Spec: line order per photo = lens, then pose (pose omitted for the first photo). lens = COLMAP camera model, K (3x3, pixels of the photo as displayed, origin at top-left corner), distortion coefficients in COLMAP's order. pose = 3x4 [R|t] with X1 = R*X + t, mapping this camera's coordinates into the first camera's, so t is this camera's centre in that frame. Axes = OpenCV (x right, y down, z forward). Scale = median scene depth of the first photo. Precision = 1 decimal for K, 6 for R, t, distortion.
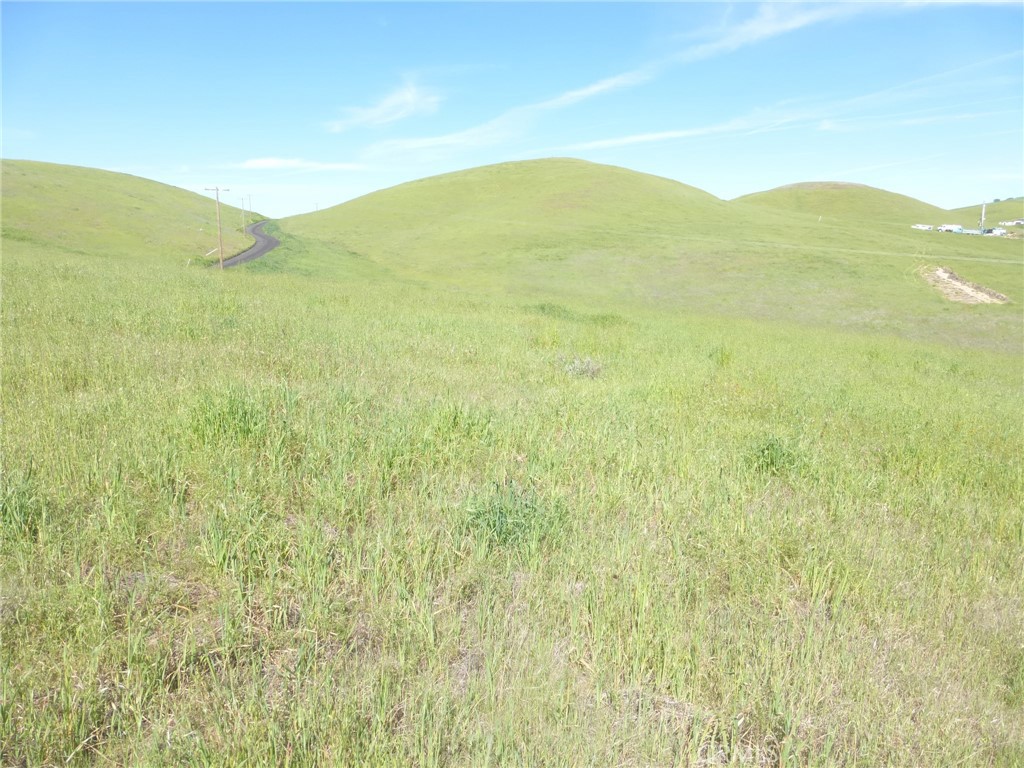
lens RADIAL K [[760.4, 0, 507.5], [0, 760.4, 378.6], [0, 0, 1]] dist [-0.014883, 0.015161]
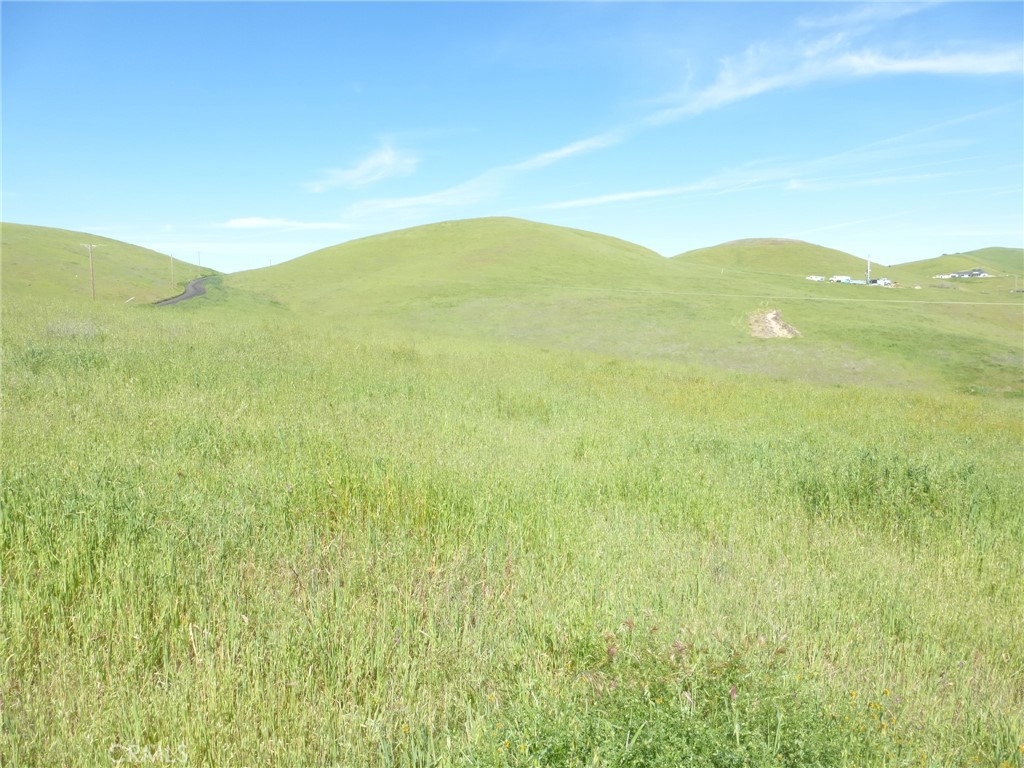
lens RADIAL K [[760.4, 0, 504.5], [0, 760.4, 385.4], [0, 0, 1]] dist [-0.014883, 0.015161]
pose [[0.999860, -0.006719, 0.015317, 0.081851], [0.007690, 0.997903, -0.064271, 0.020654], [-0.014853, 0.064380, 0.997815, -0.072446]]
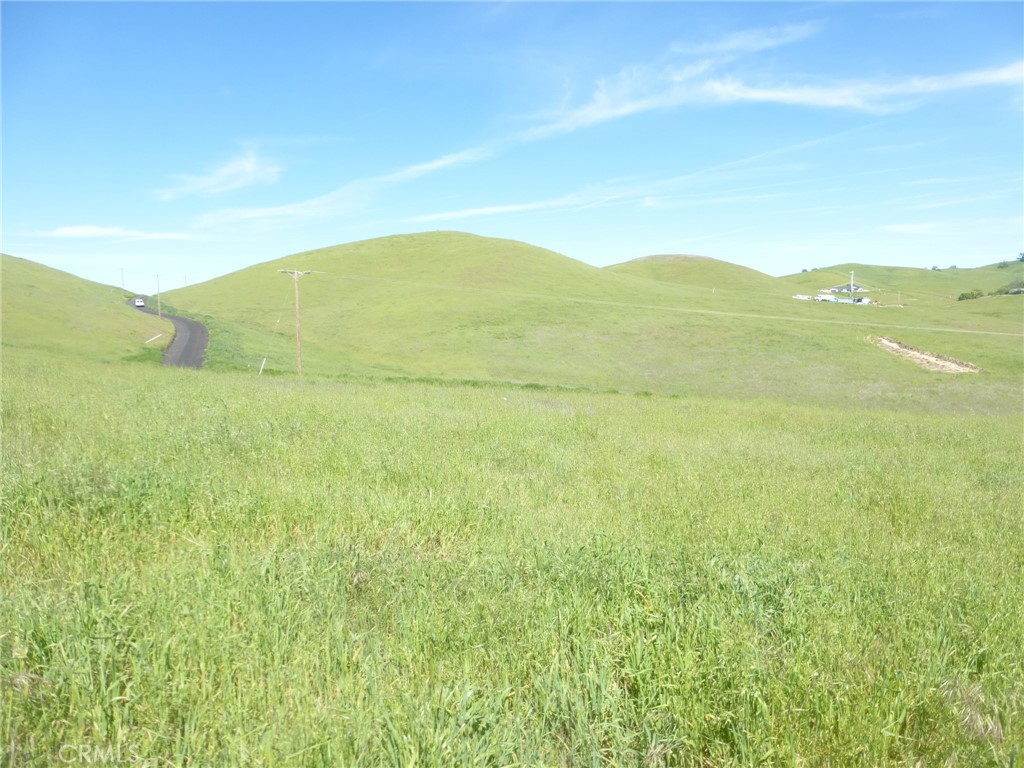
lens RADIAL K [[760.4, 0, 514.2], [0, 760.4, 375.8], [0, 0, 1]] dist [-0.014883, 0.015161]
pose [[0.972172, -0.034471, 0.231718, -0.109465], [0.055682, 0.994770, -0.085628, -0.017898], [-0.227555, 0.096148, 0.969007, 0.050631]]
